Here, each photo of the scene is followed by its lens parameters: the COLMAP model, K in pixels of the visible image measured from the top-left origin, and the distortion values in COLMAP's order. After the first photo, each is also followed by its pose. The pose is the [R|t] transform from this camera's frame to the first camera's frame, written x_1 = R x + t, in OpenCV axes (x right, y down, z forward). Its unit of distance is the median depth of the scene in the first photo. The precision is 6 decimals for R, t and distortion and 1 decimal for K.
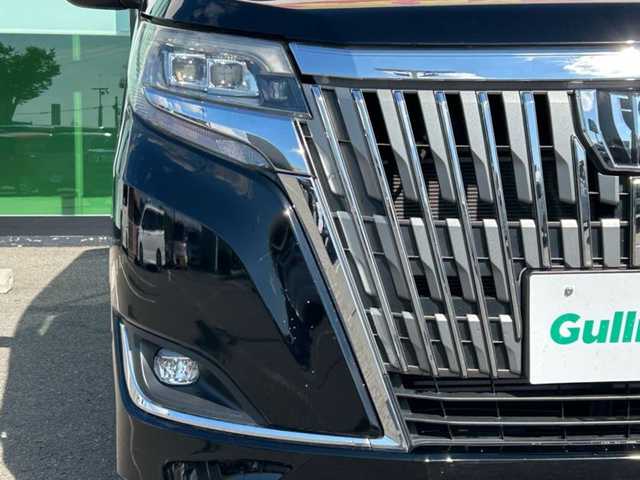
lens RADIAL K [[1274.5, 0, 320.0], [0, 1274.5, 240.0], [0, 0, 1]] dist [0.162647, 0.039351]
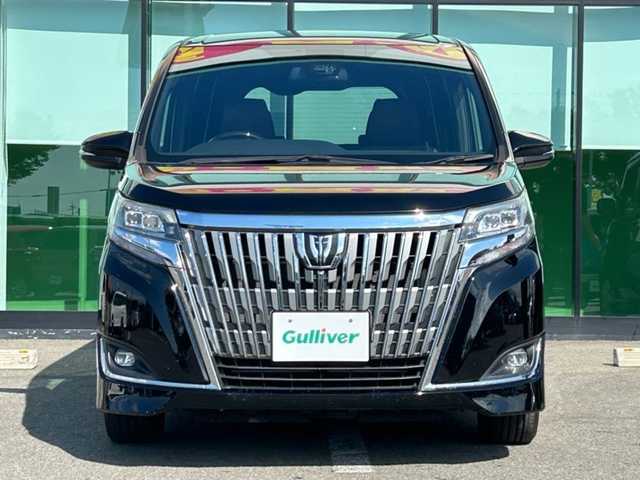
lens RADIAL K [[1758.6, 0, 320.0], [0, 1758.6, 240.0], [0, 0, 1]] dist [-0.764630, -0.658684]
pose [[0.998980, 0.015922, -0.042244, 0.369213], [-0.020097, 0.994752, -0.100321, 0.206276], [0.040425, 0.101068, 0.994058, -2.082930]]
